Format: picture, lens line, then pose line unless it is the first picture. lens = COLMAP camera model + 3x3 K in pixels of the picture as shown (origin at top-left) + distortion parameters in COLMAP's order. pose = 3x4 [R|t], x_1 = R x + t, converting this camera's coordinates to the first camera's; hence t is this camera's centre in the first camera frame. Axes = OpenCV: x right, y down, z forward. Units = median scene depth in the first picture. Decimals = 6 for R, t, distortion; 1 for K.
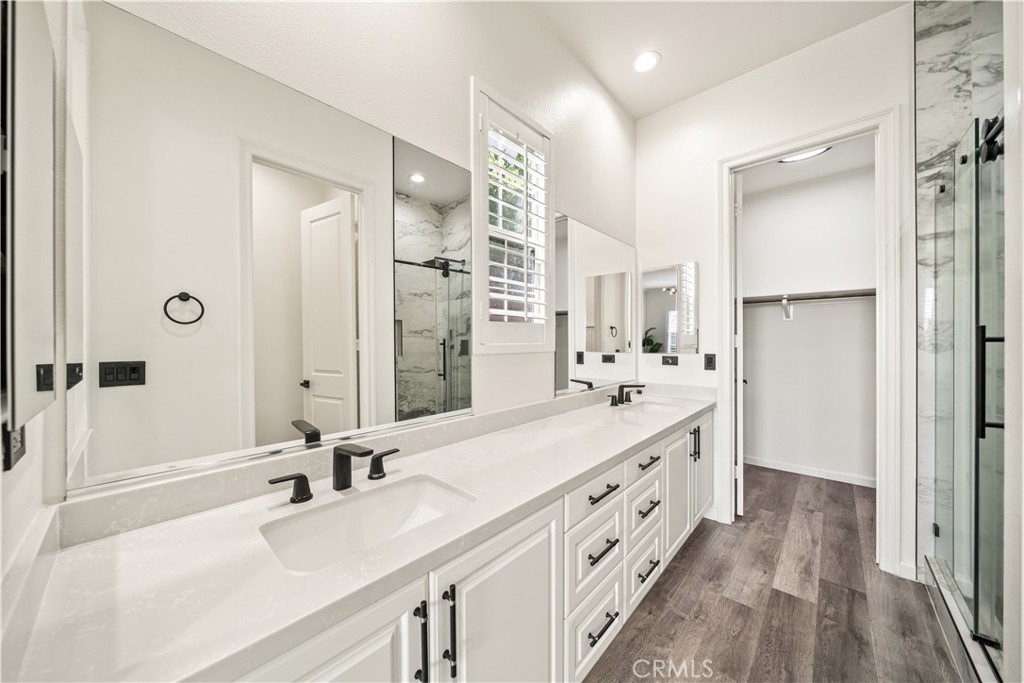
lens RADIAL K [[352.1, 0, 507.2], [0, 352.1, 342.5], [0, 0, 1]] dist [-0.003214, -0.000111]
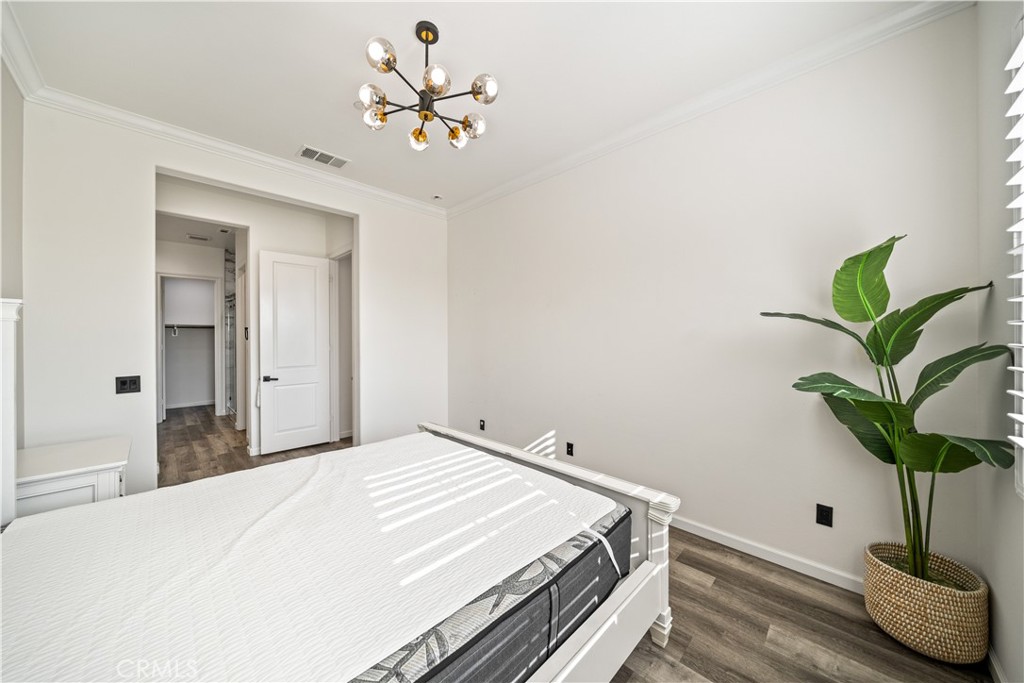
lens RADIAL K [[352.1, 0, 507.1], [0, 352.1, 342.7], [0, 0, 1]] dist [-0.003214, -0.000111]
pose [[0.057191, 0.004347, 0.998354, -1.584213], [0.007294, 0.999962, -0.004772, -0.003265], [-0.998337, 0.007555, 0.057157, -1.462522]]
